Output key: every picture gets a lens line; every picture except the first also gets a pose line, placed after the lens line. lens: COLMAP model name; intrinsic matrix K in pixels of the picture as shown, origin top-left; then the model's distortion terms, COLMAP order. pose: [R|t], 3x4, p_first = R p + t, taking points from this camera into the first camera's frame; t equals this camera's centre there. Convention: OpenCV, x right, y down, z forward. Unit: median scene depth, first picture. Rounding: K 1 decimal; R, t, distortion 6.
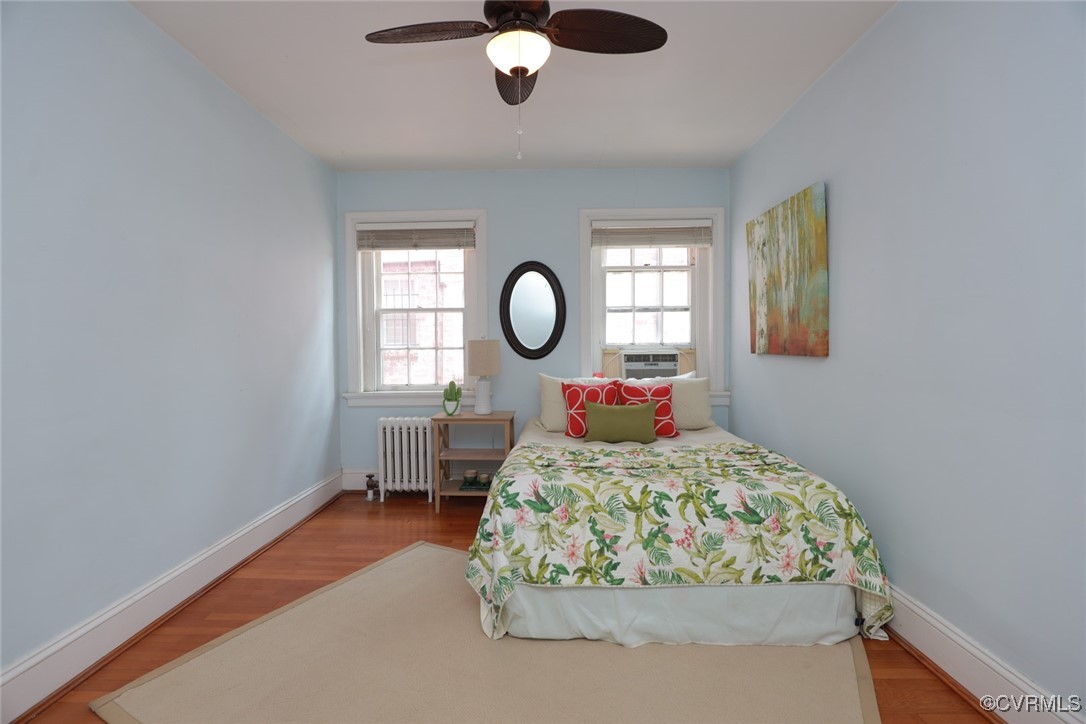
lens RADIAL K [[496.9, 0, 541.1], [0, 496.9, 365.8], [0, 0, 1]] dist [-0.035577, 0.006044]
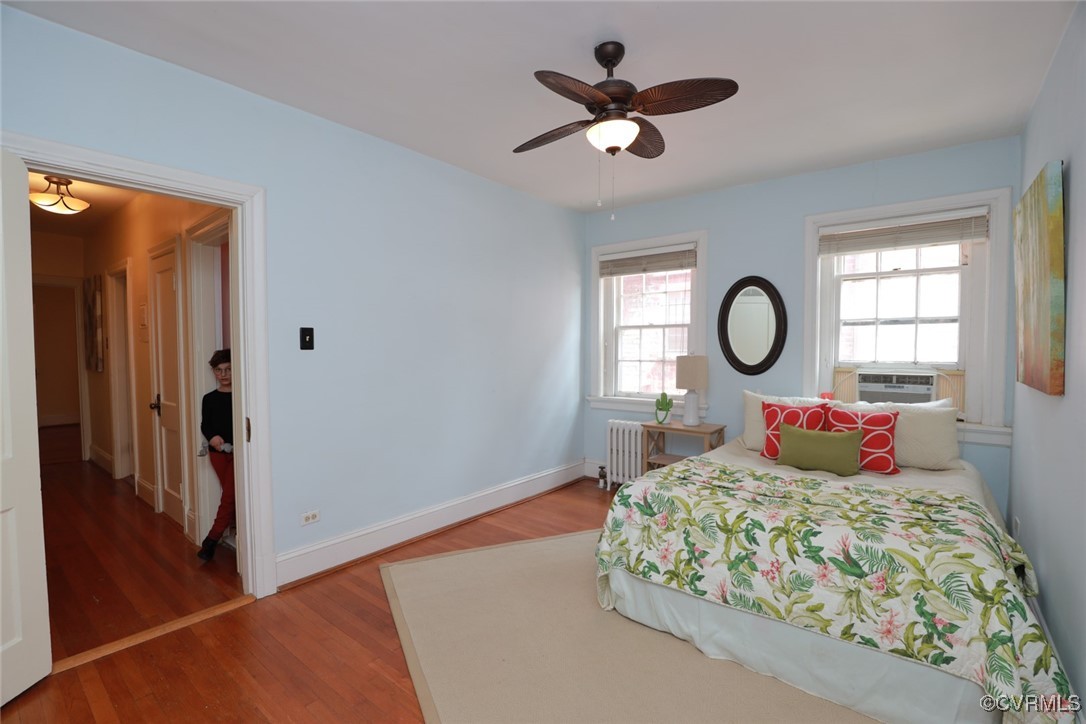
lens RADIAL K [[496.9, 0, 541.1], [0, 496.9, 365.8], [0, 0, 1]] dist [-0.035577, 0.006044]
pose [[0.790851, 0.030962, -0.611225, 0.383222], [-0.030037, 0.999480, 0.011765, -0.045877], [0.611271, 0.009056, 0.791369, -0.053545]]
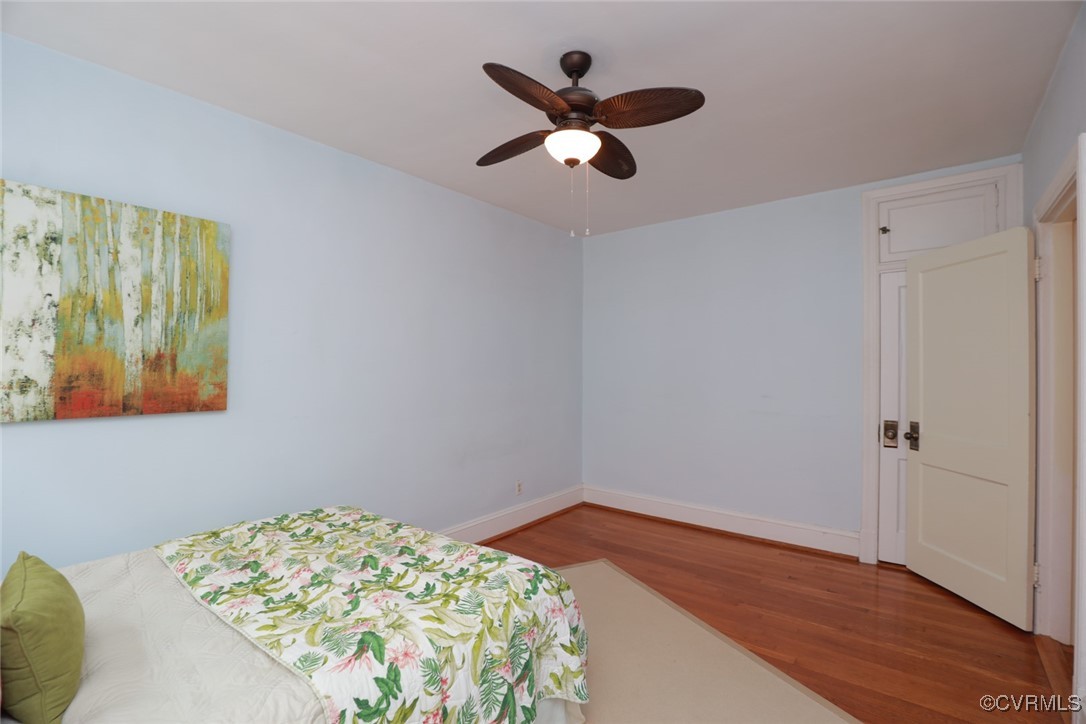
lens RADIAL K [[496.9, 0, 541.1], [0, 496.9, 365.8], [0, 0, 1]] dist [-0.035577, 0.006044]
pose [[-0.790040, 0.009510, 0.612982, -0.454686], [0.032311, 0.999136, 0.026142, -0.101968], [-0.612203, 0.040459, -0.789664, 1.299864]]
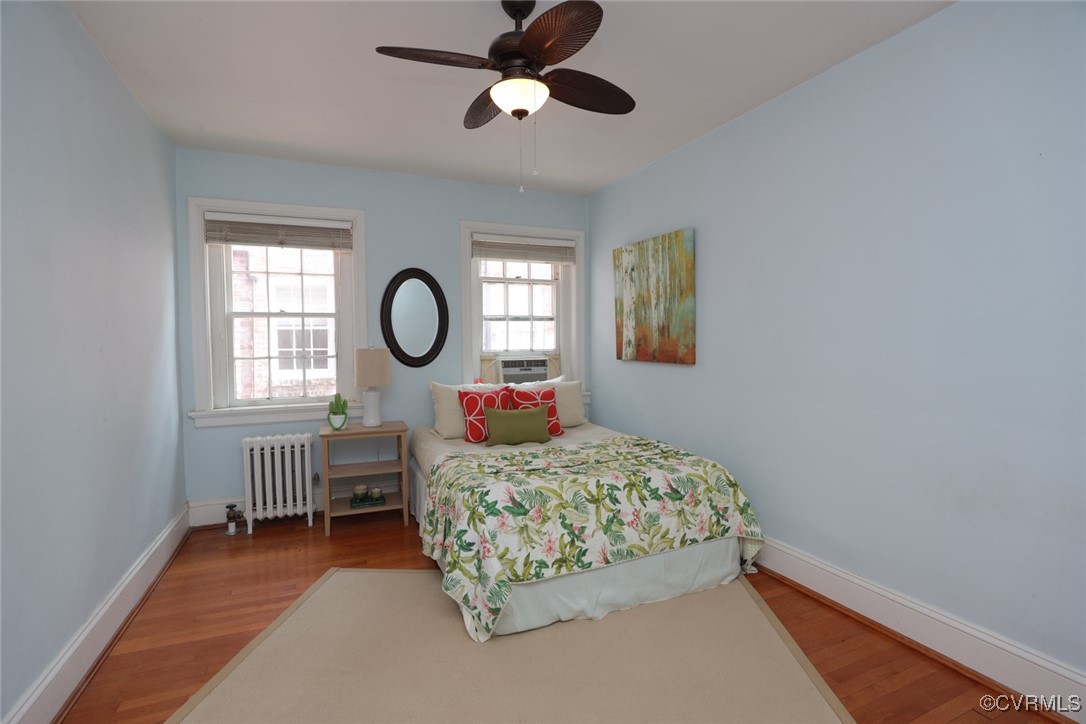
lens RADIAL K [[496.9, 0, 541.1], [0, 496.9, 365.8], [0, 0, 1]] dist [-0.035577, 0.006044]
pose [[0.906792, -0.019565, 0.421125, -0.309809], [0.016465, 0.999804, 0.010996, -0.033903], [-0.421257, -0.003037, 0.906936, -0.004142]]
